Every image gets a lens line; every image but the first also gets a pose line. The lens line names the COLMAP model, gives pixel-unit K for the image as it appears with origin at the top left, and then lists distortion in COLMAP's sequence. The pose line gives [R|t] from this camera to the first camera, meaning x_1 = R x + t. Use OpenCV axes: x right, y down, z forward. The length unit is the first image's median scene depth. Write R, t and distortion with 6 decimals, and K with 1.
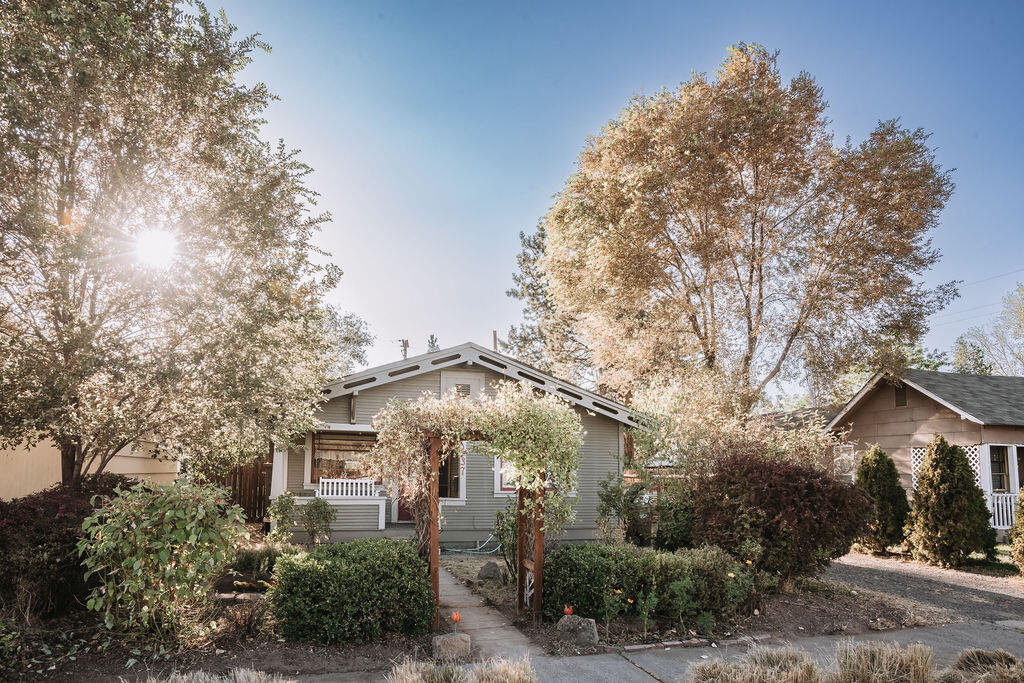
lens RADIAL K [[636.2, 0, 535.4], [0, 636.2, 425.8], [0, 0, 1]] dist [-0.071923, 0.000166]
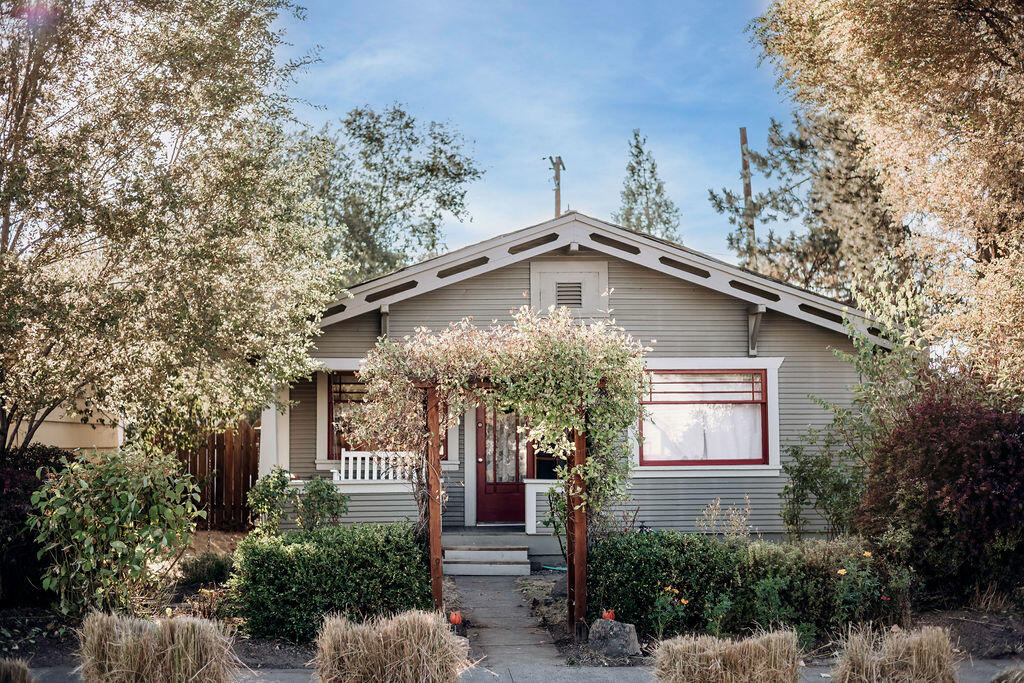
lens RADIAL K [[1469.1, 0, 513.8], [0, 1469.1, 364.1], [0, 0, 1]] dist [-0.034232, -1.440278]
pose [[0.967521, -0.031290, -0.250846, 0.237275], [0.036771, 0.999176, 0.017191, -0.023180], [0.250101, -0.025857, 0.967874, -0.424268]]
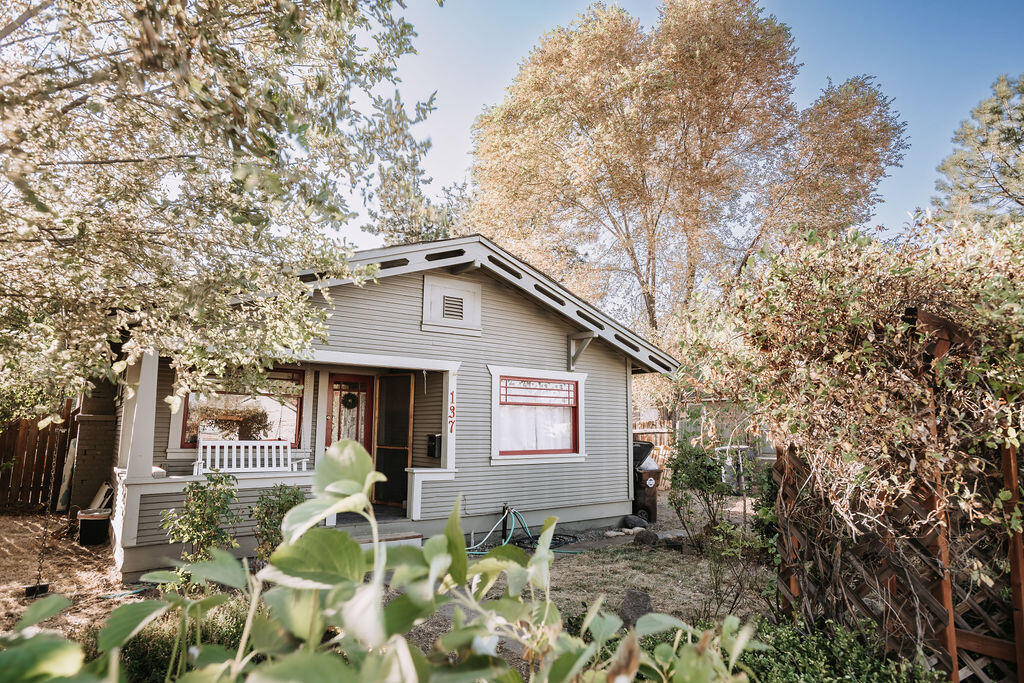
lens RADIAL K [[586.1, 0, 509.0], [0, 586.1, 347.5], [0, 0, 1]] dist [-0.002525, 0.000178]
pose [[0.951101, 0.040641, 0.306194, -0.343611], [-0.022386, 0.997769, -0.062897, 0.035324], [-0.308067, 0.052967, 0.949889, 0.547482]]
